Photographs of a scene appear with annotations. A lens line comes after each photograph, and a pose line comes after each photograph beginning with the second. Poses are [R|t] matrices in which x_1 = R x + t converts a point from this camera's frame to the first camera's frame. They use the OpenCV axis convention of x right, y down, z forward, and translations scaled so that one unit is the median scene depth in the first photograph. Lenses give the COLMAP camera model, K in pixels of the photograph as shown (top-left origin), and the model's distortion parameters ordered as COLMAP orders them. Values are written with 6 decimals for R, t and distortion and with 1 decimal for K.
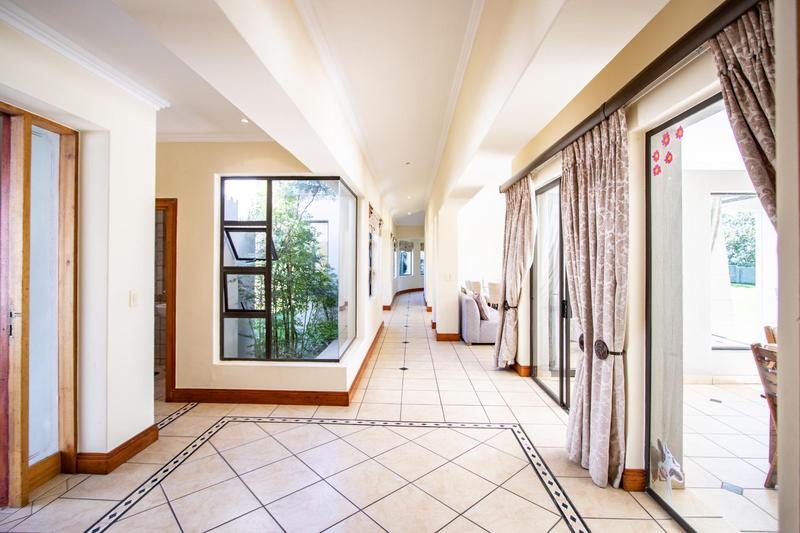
lens RADIAL K [[367.7, 0, 401.1], [0, 367.7, 263.2], [0, 0, 1]] dist [-0.012111, 0.000360]
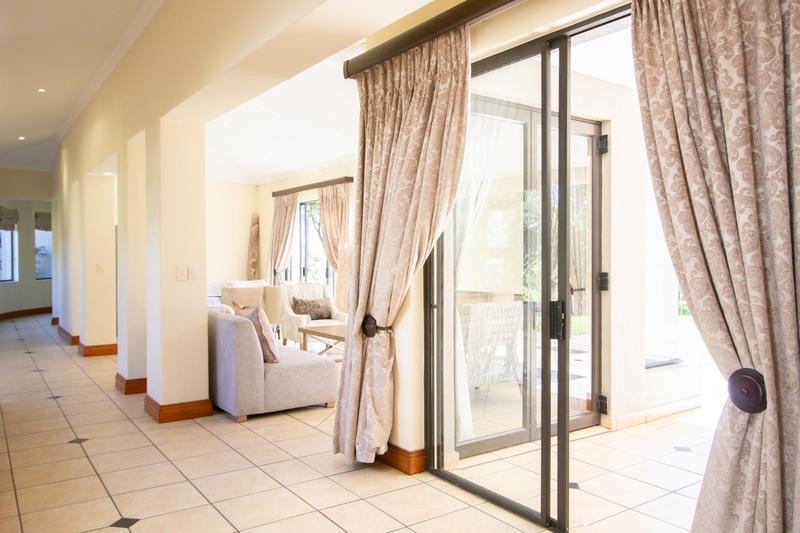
lens RADIAL K [[605.1, 0, 400.0], [0, 605.1, 266.5], [0, 0, 1]] dist [-0.004763, 0.000171]
pose [[0.801601, -0.019873, 0.597529, -0.099893], [0.013218, 0.999792, 0.015520, 0.023439], [-0.597714, -0.004543, 0.801697, 0.287148]]
